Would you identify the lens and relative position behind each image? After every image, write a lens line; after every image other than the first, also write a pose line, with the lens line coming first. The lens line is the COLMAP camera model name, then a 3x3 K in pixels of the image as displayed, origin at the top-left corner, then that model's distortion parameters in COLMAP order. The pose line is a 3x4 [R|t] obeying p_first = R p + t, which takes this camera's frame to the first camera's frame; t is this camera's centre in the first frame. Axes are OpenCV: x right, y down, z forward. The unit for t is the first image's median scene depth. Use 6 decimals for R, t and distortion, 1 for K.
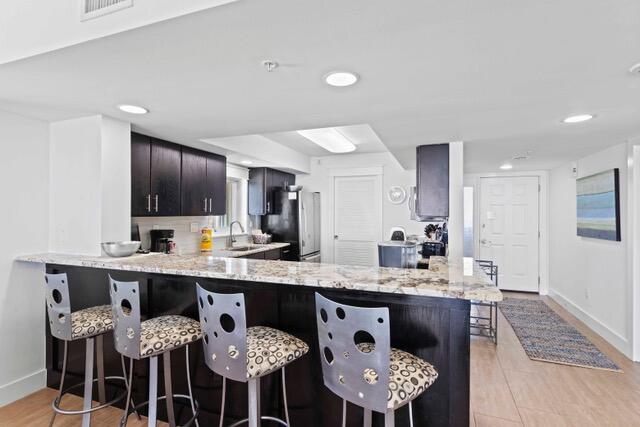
lens RADIAL K [[317.1, 0, 322.7], [0, 317.1, 210.8], [0, 0, 1]] dist [0.005772, -0.000482]
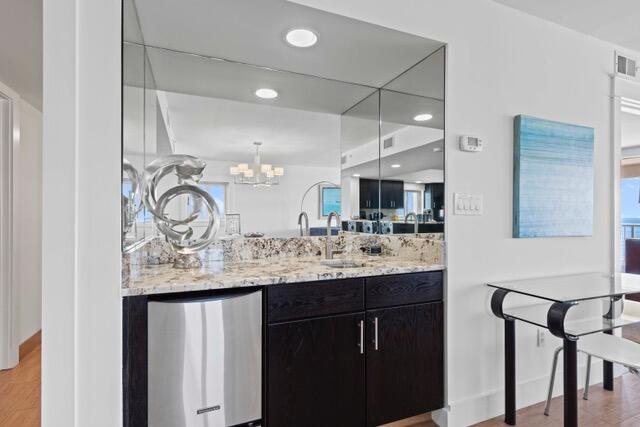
lens RADIAL K [[317.1, 0, 318.5], [0, 317.1, 217.3], [0, 0, 1]] dist [0.005772, -0.000482]
pose [[0.683668, 0.000095, -0.729793, 0.733575], [0.003621, 0.999987, 0.003522, 0.050534], [0.729784, -0.005050, 0.683659, -0.732790]]
